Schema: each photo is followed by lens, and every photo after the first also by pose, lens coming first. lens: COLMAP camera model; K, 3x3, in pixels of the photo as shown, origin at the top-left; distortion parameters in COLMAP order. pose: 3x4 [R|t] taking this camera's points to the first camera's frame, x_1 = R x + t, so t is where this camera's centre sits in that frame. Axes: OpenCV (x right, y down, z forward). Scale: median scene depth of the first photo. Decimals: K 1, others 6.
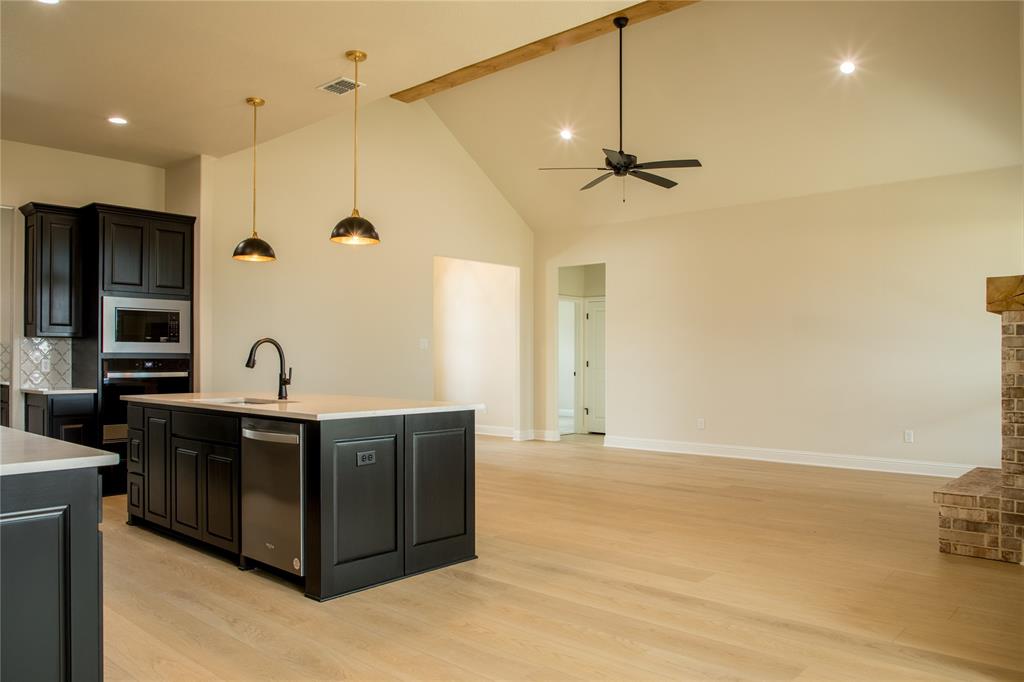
lens RADIAL K [[727.8, 0, 530.4], [0, 727.8, 358.3], [0, 0, 1]] dist [-0.066375, 0.046056]
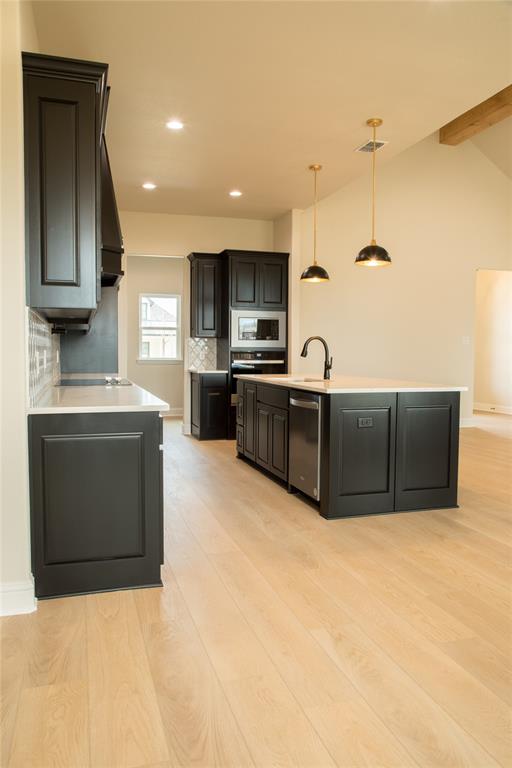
lens RADIAL K [[578.2, 0, 277.6], [0, 578.2, 380.2], [0, 0, 1]] dist [-0.037147, 0.035197]
pose [[0.856671, 0.028954, -0.515049, 0.152354], [-0.006468, 0.998948, 0.045399, 0.007273], [0.515822, -0.035560, 0.855957, -0.017383]]
